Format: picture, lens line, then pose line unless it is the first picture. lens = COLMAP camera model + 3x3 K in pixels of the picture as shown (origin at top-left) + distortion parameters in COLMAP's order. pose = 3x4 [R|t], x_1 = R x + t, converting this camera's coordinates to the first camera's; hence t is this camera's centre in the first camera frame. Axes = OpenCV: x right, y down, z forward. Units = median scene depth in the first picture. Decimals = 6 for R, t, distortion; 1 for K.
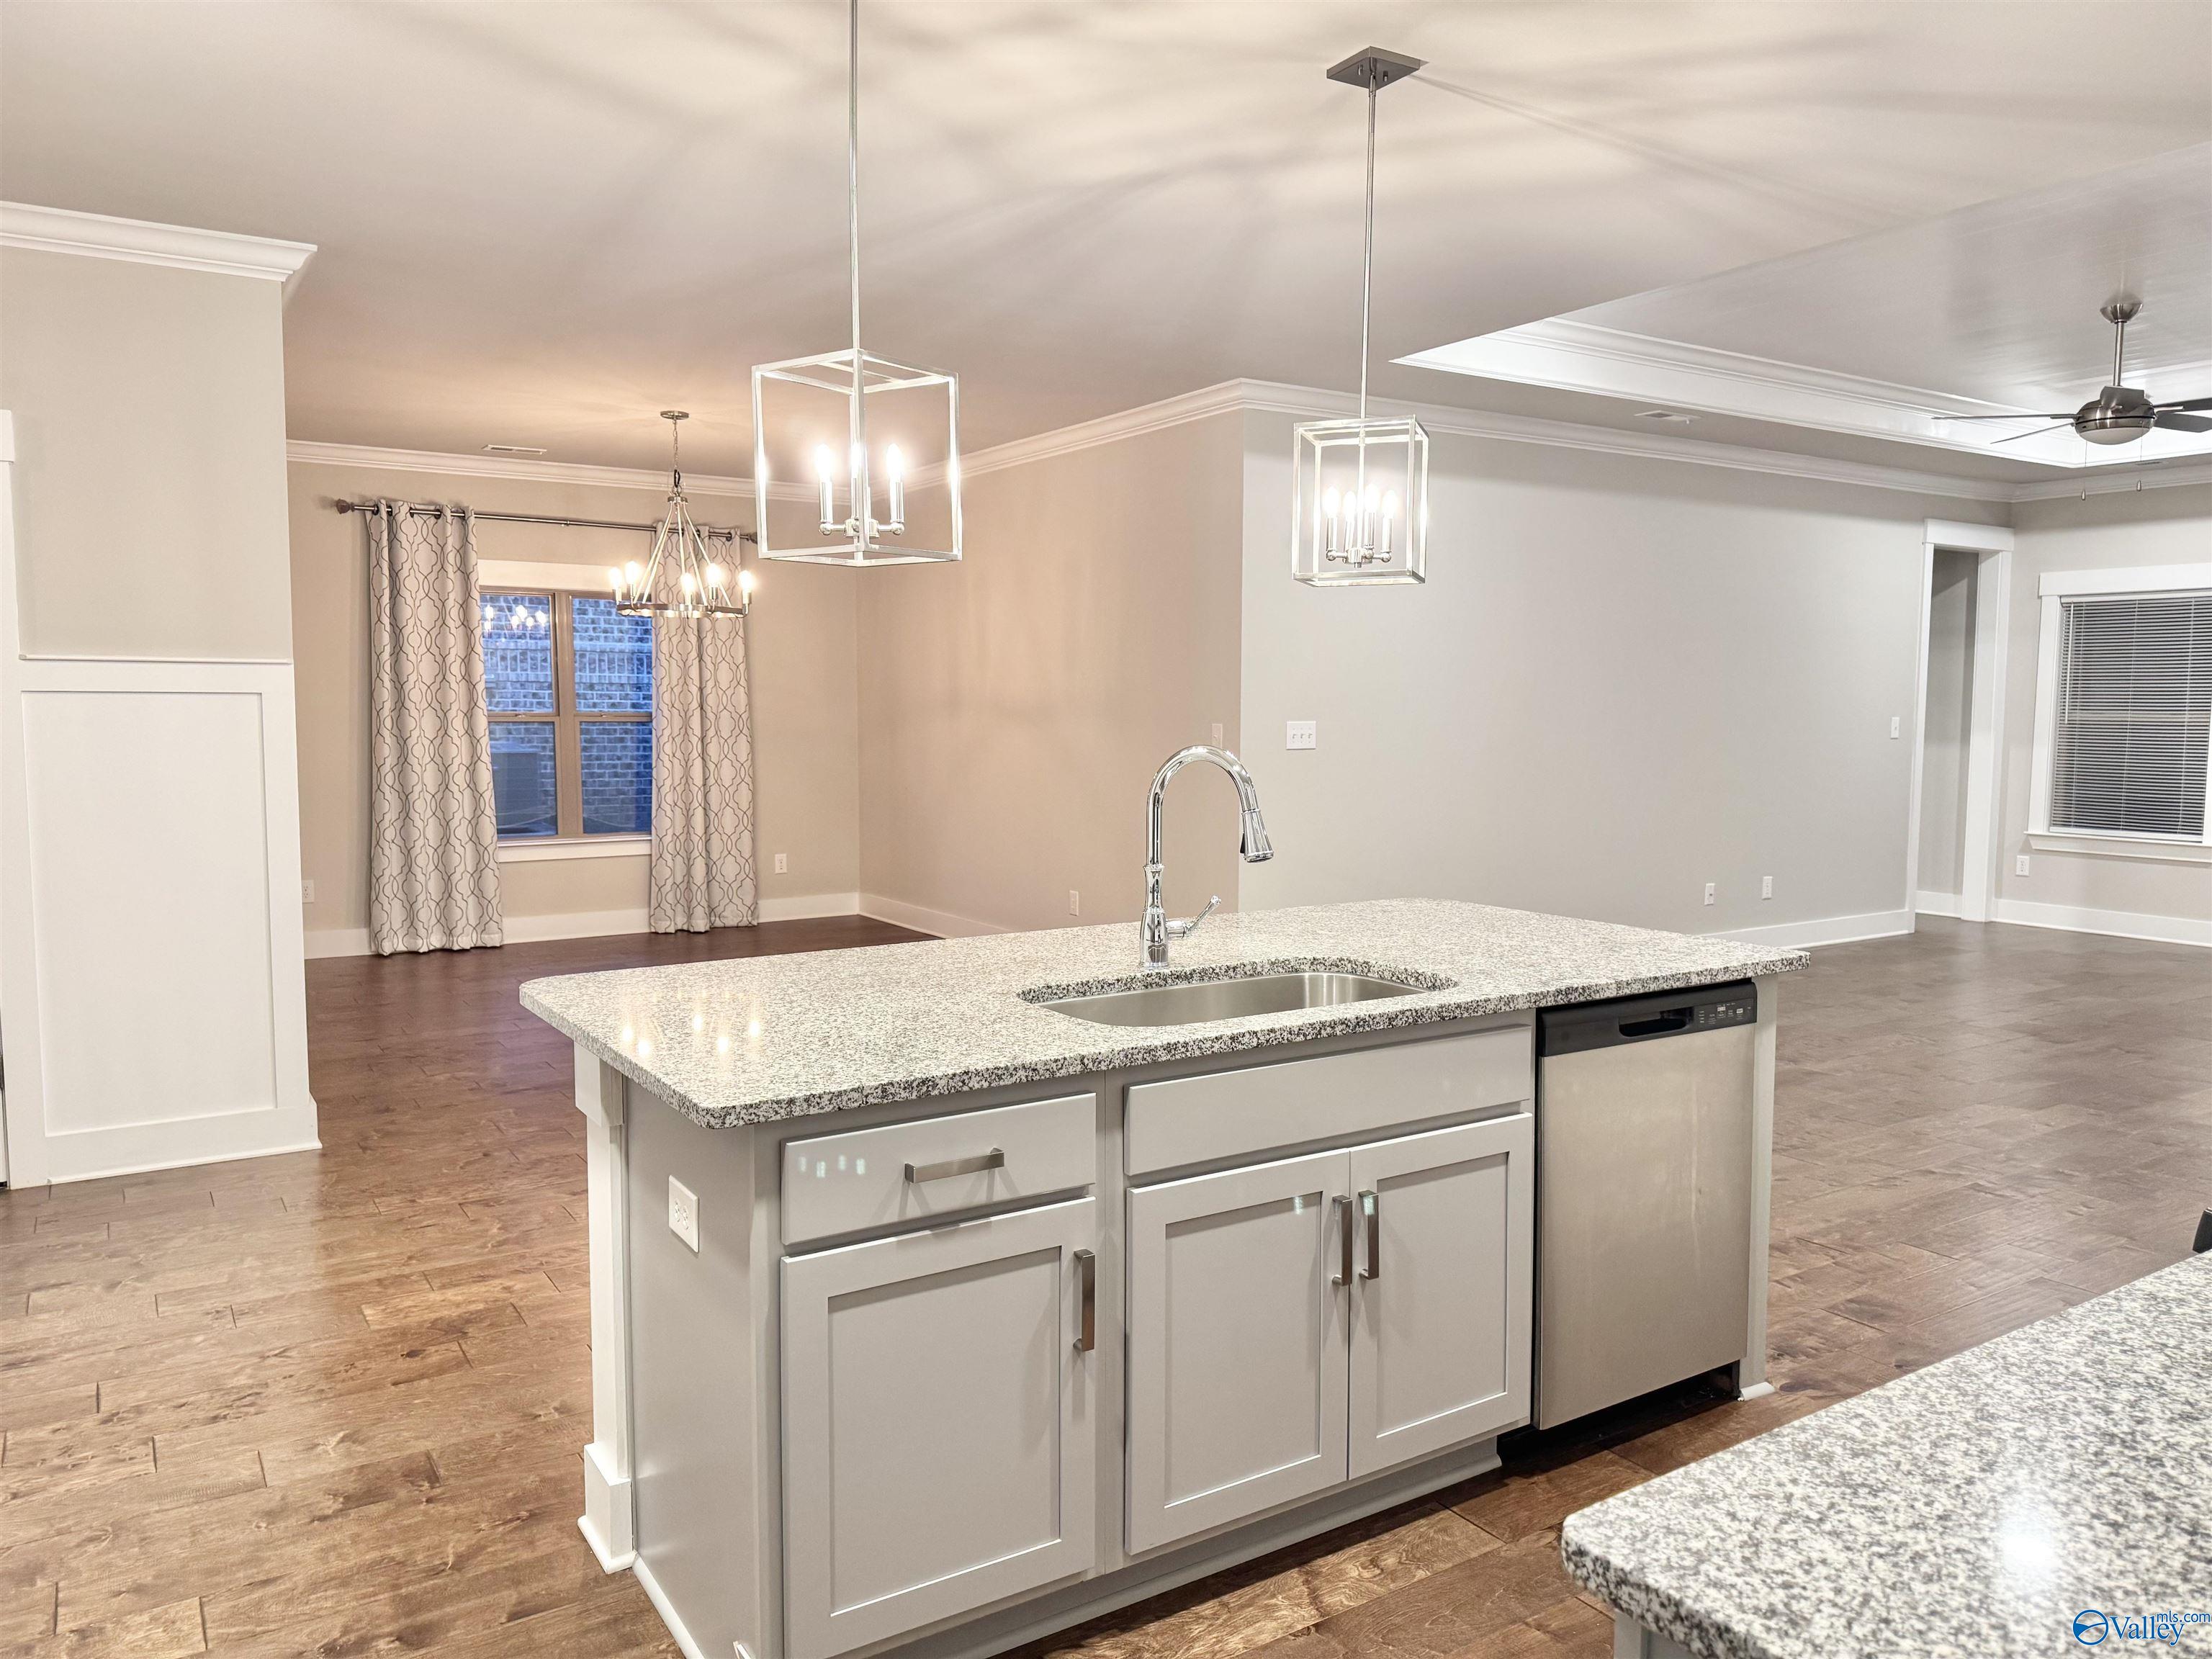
lens RADIAL K [[1588.6, 0, 1104.0], [0, 1588.6, 823.1], [0, 0, 1]] dist [0.092672, -0.127021]
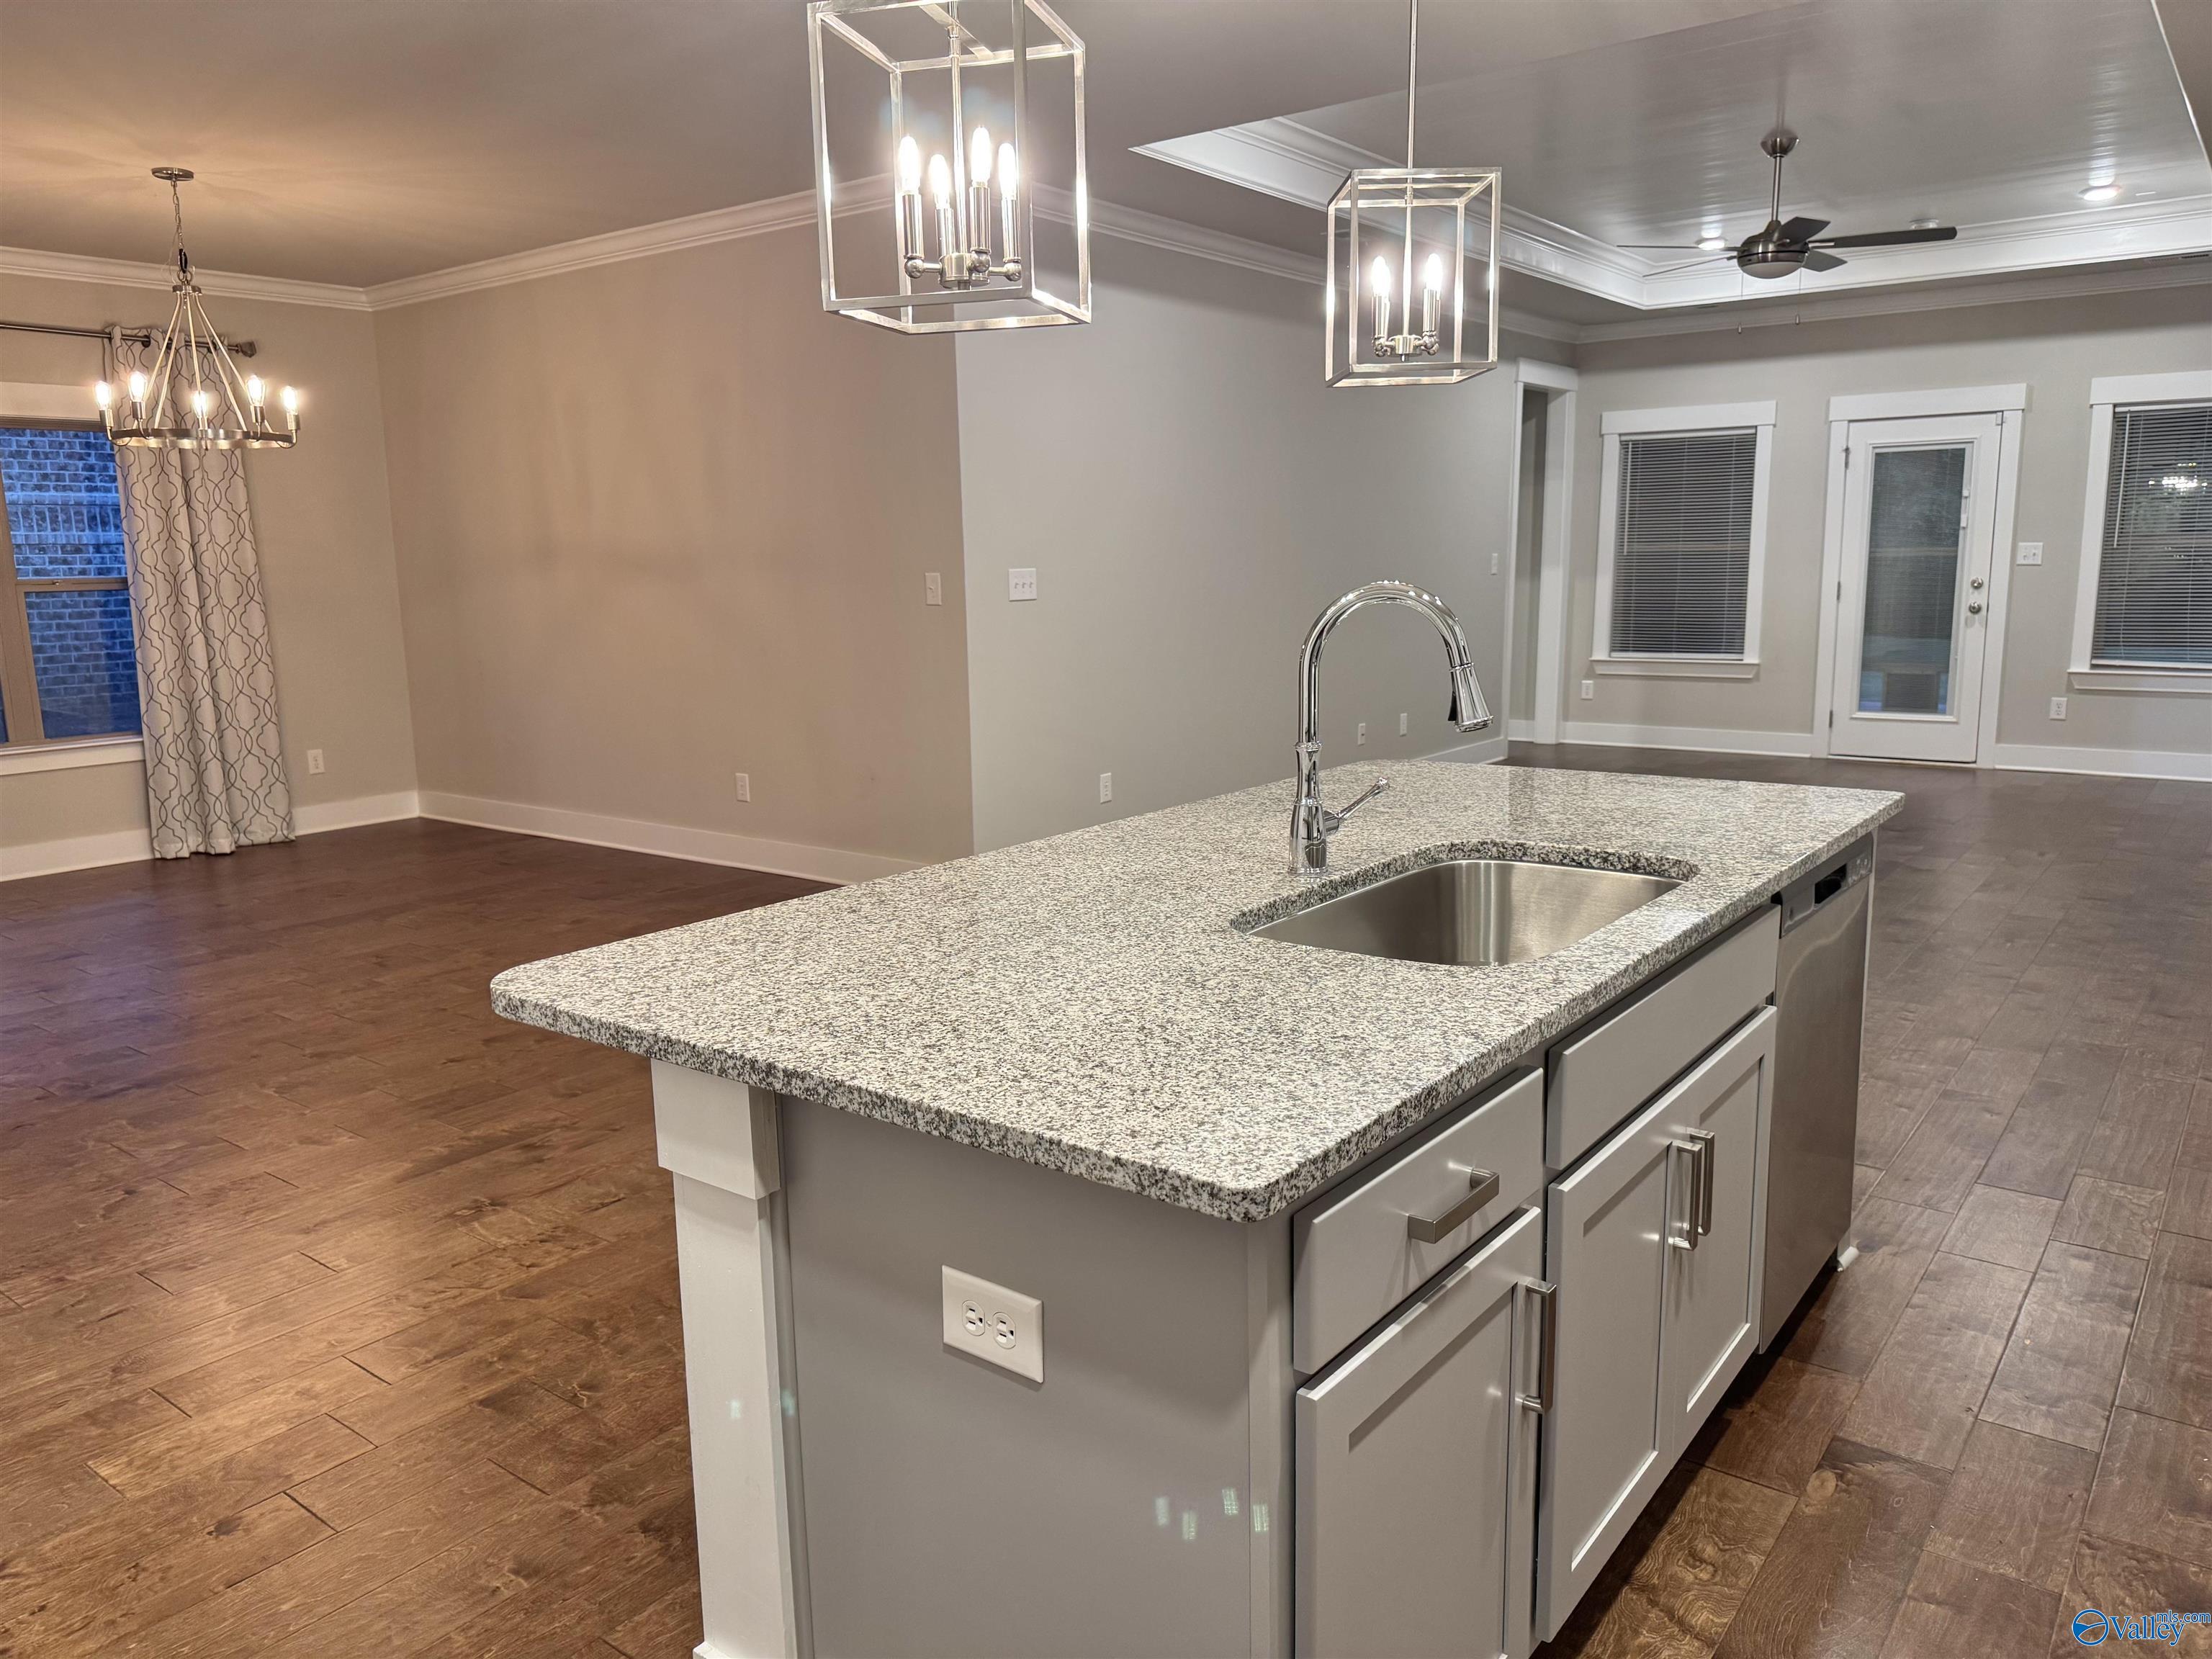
lens RADIAL K [[1588.6, 0, 1104.0], [0, 1588.6, 823.1], [0, 0, 1]] dist [0.092672, -0.127021]
pose [[0.940774, -0.076773, 0.330229, -0.105084], [0.046880, 0.994124, 0.097565, -0.004930], [-0.335779, -0.076305, 0.938845, 0.098601]]
